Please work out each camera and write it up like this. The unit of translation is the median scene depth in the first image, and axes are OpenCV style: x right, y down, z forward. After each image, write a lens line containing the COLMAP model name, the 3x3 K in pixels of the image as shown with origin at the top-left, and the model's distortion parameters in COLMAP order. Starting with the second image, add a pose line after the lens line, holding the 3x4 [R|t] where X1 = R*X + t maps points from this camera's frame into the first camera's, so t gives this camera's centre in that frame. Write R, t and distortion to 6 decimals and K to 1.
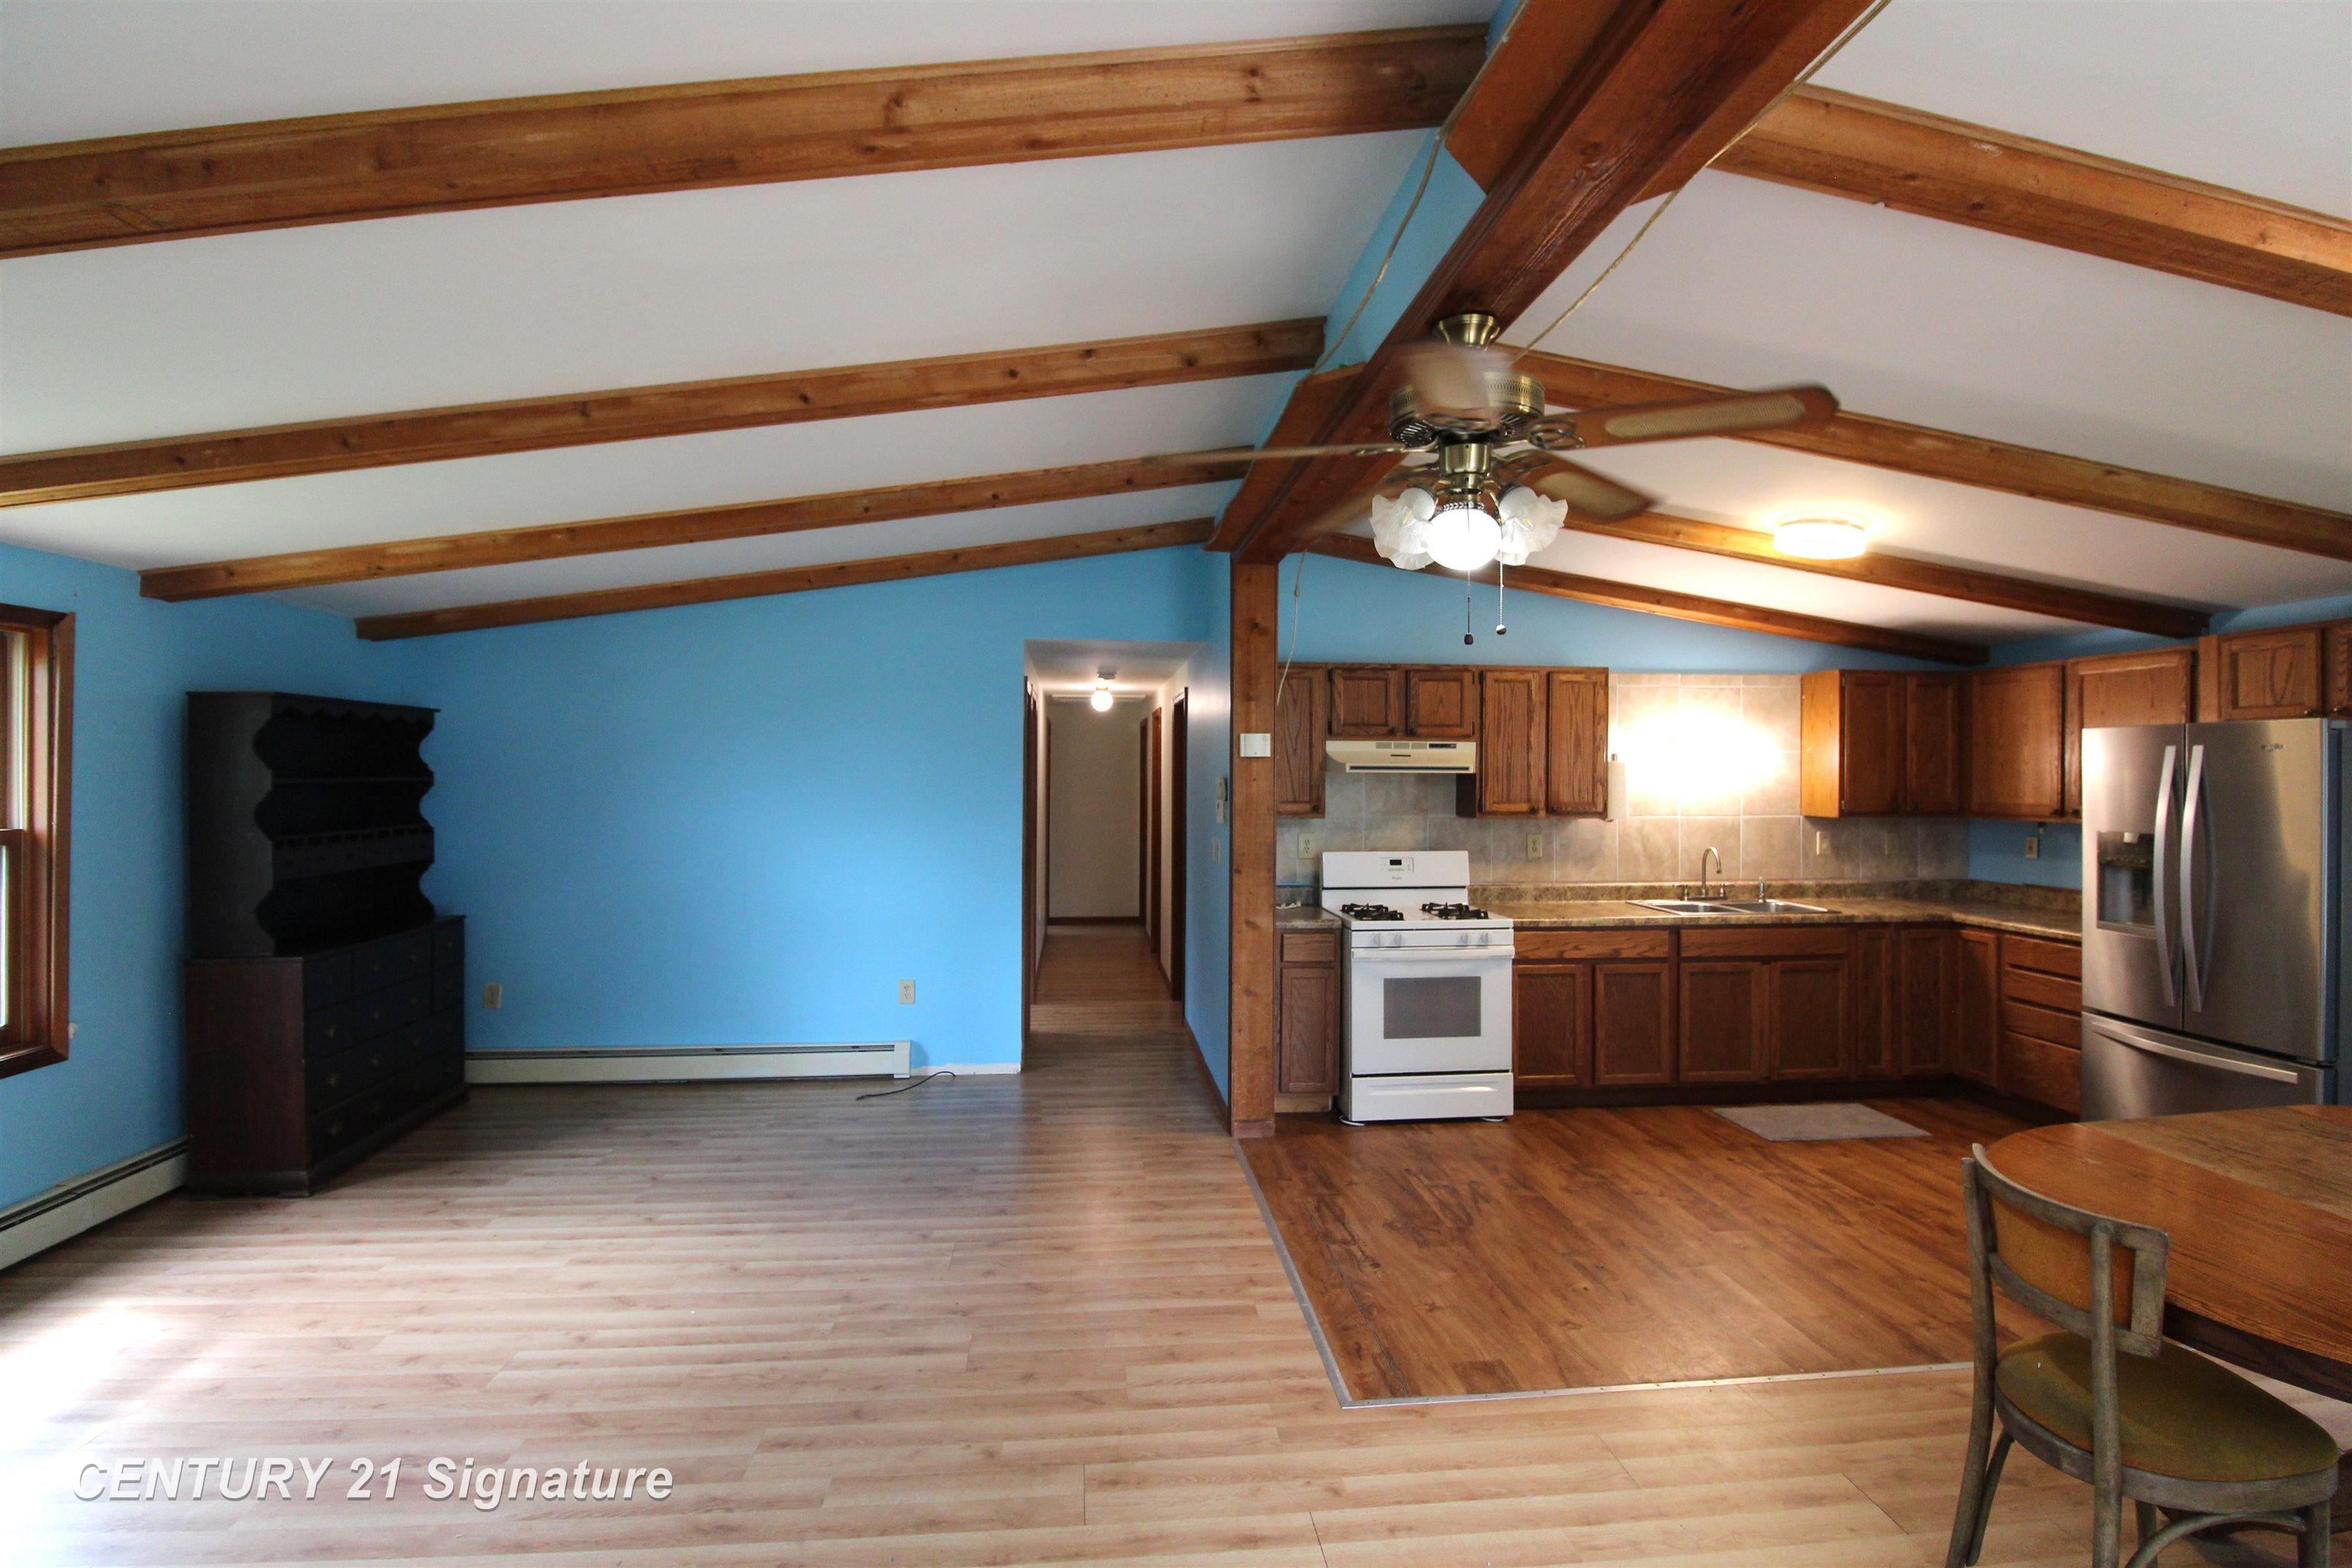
lens RADIAL K [[1097.4, 0, 1169.5], [0, 1097.4, 775.5], [0, 0, 1]] dist [-0.009527, -0.001199]
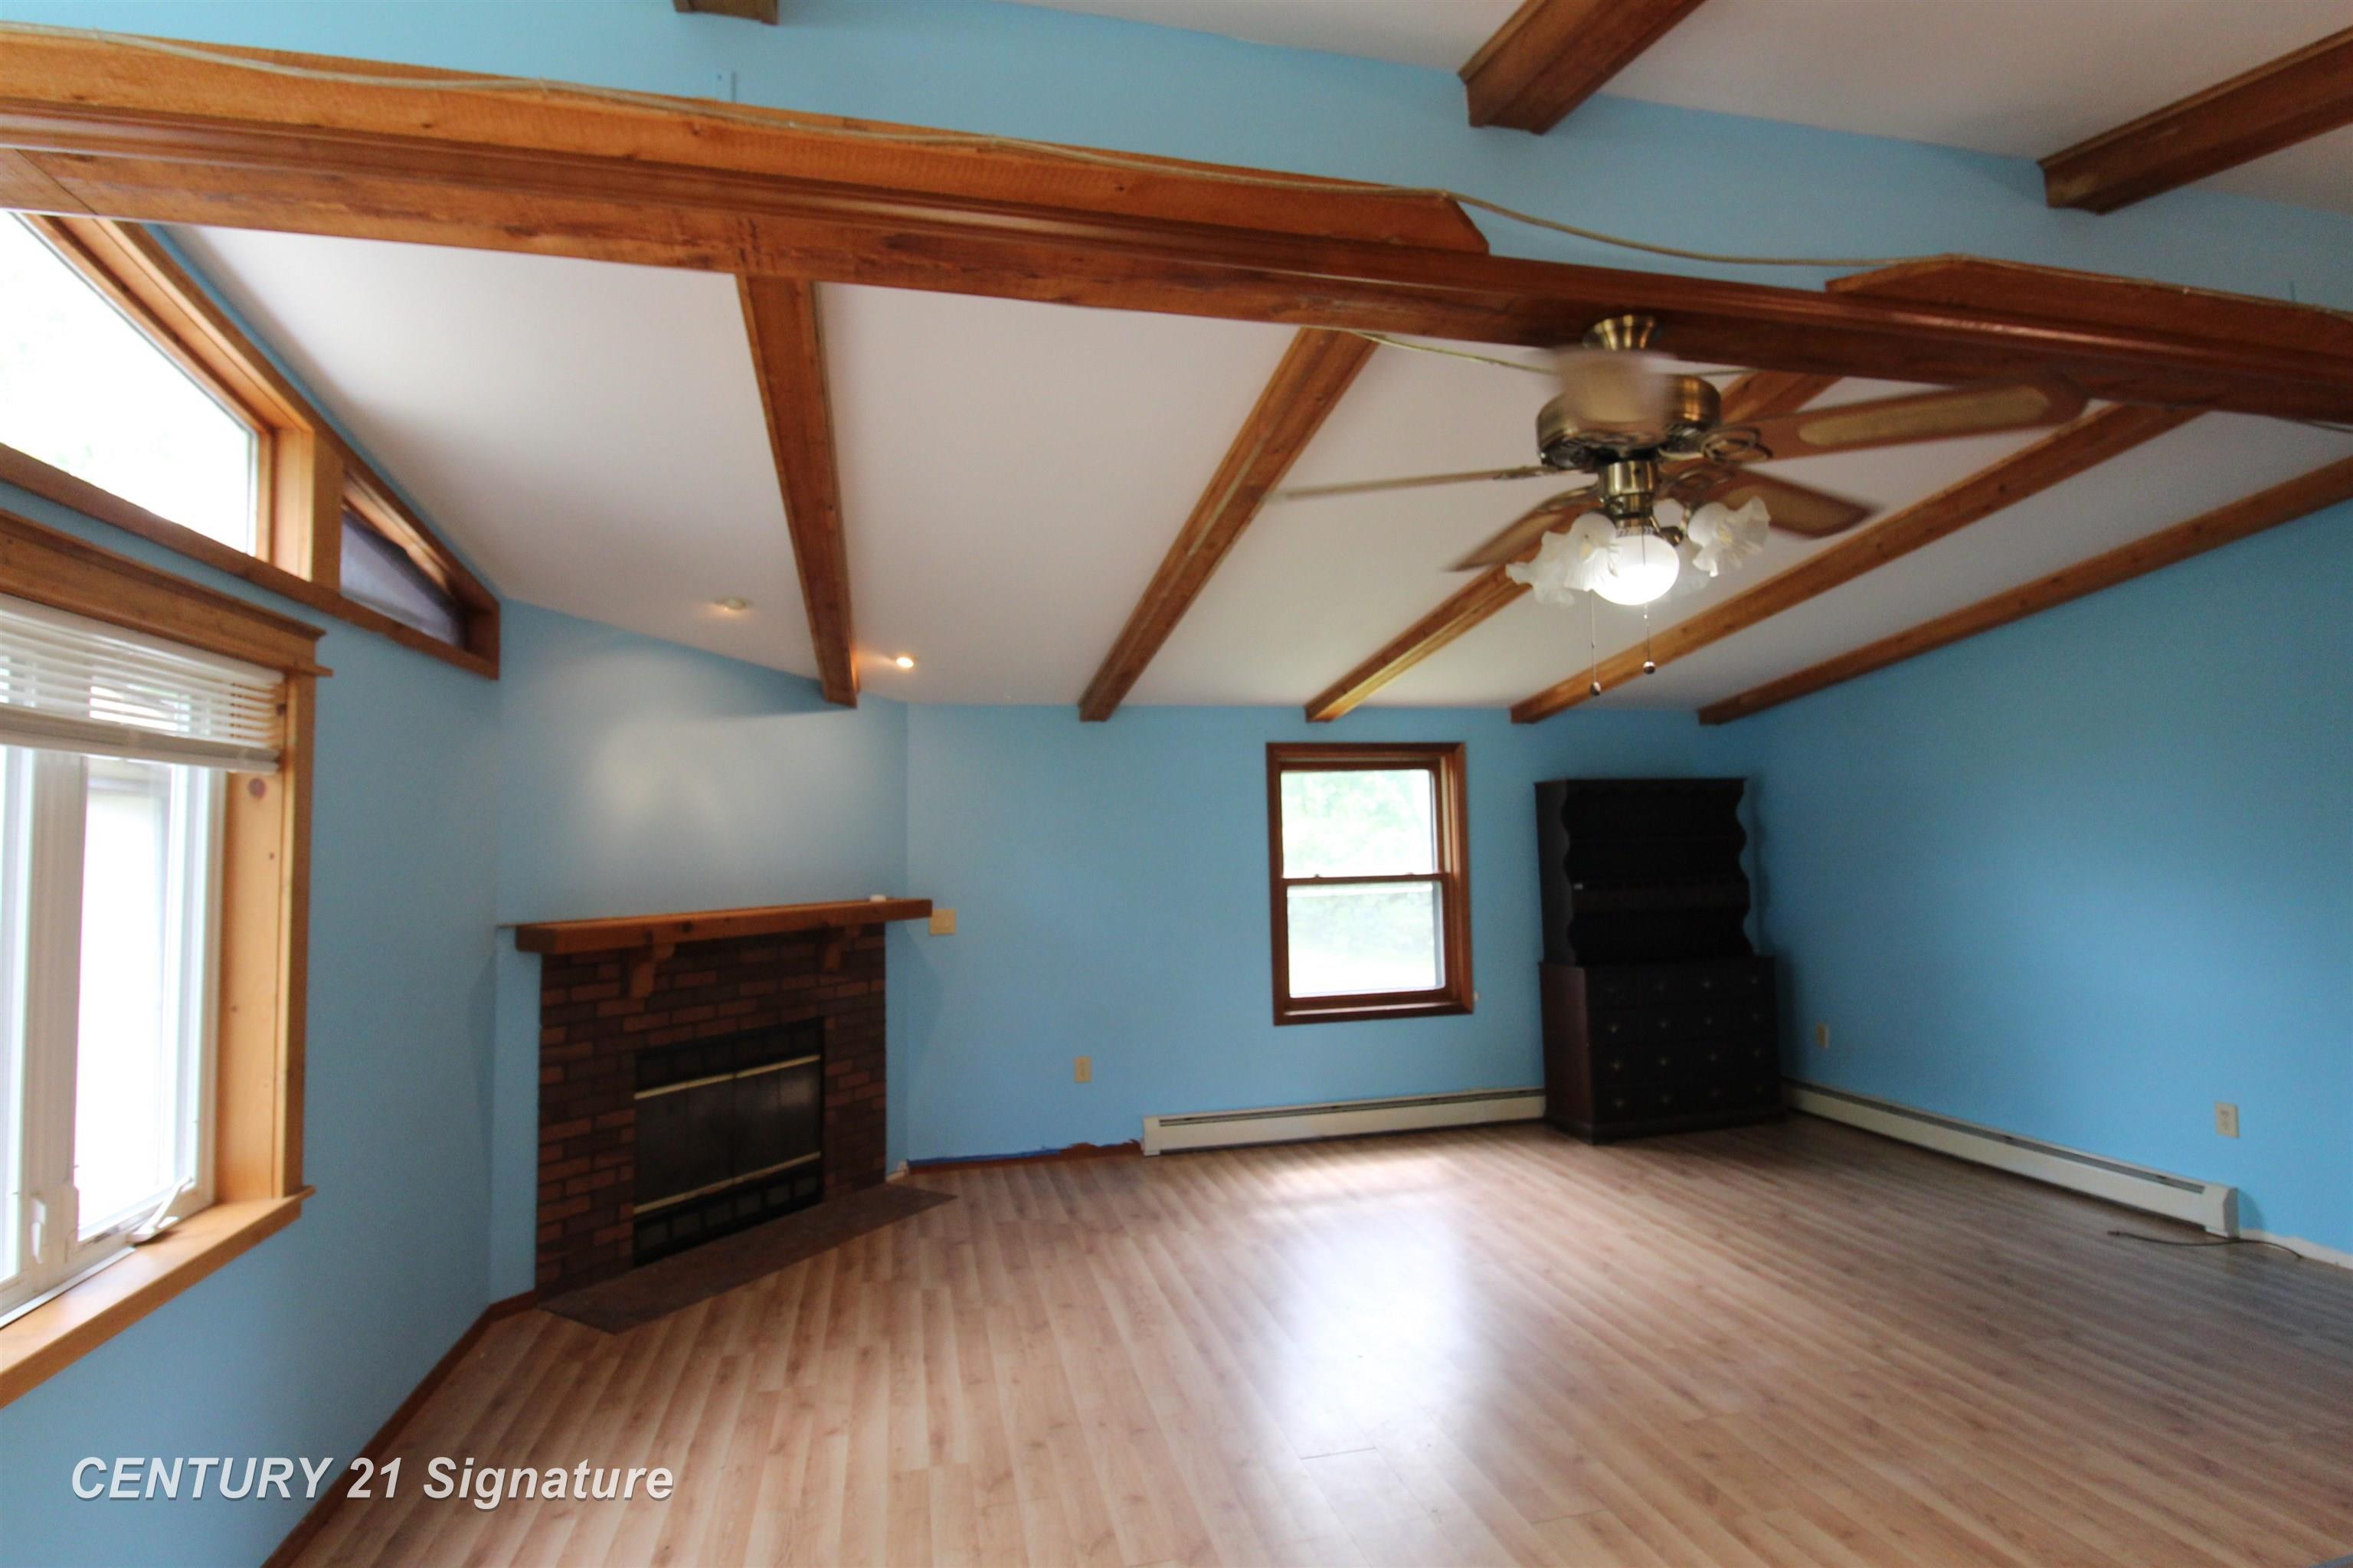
lens RADIAL K [[1157.4, 0, 1191.2], [0, 1157.4, 767.4], [0, 0, 1]] dist [-0.005530, -0.001658]
pose [[0.158632, -0.069150, -0.984913, 0.619242], [0.021933, 0.997545, -0.066504, -0.002807], [0.987094, -0.011052, 0.159760, 0.281440]]
